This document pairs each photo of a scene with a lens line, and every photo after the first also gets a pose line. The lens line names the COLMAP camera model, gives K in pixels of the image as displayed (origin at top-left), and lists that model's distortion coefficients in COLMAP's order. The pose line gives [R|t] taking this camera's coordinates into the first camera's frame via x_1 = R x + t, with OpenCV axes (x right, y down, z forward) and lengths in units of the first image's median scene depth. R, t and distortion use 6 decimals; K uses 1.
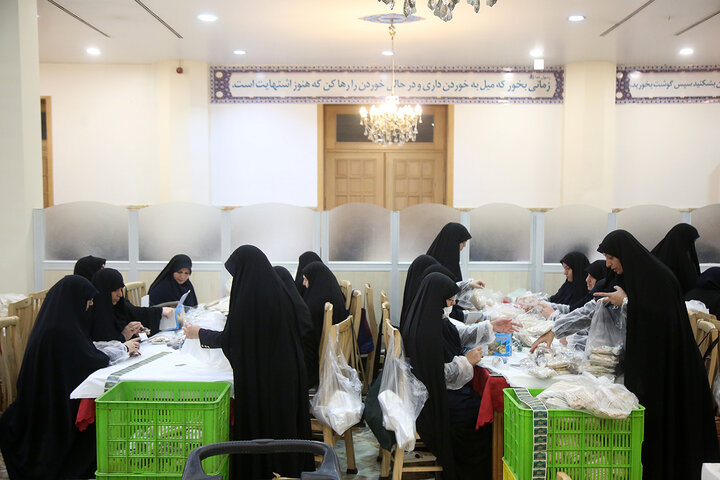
lens RADIAL K [[665.8, 0, 360.0], [0, 665.8, 240.0], [0, 0, 1]] dist [0.047745, -0.001779]
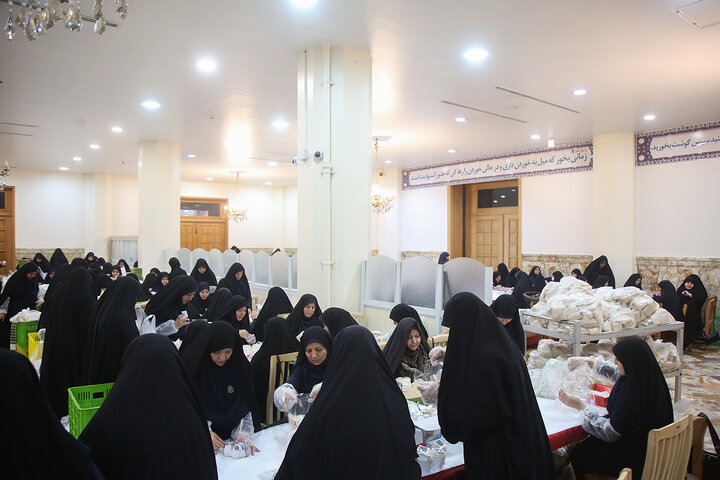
lens RADIAL K [[665.8, 0, 360.0], [0, 665.8, 240.0], [0, 0, 1]] dist [0.047745, -0.001779]
pose [[0.536938, 0.000229, -0.843621, 1.101709], [-0.067572, 0.996799, -0.042737, 0.003015], [0.840911, 0.079952, 0.535235, 0.004669]]
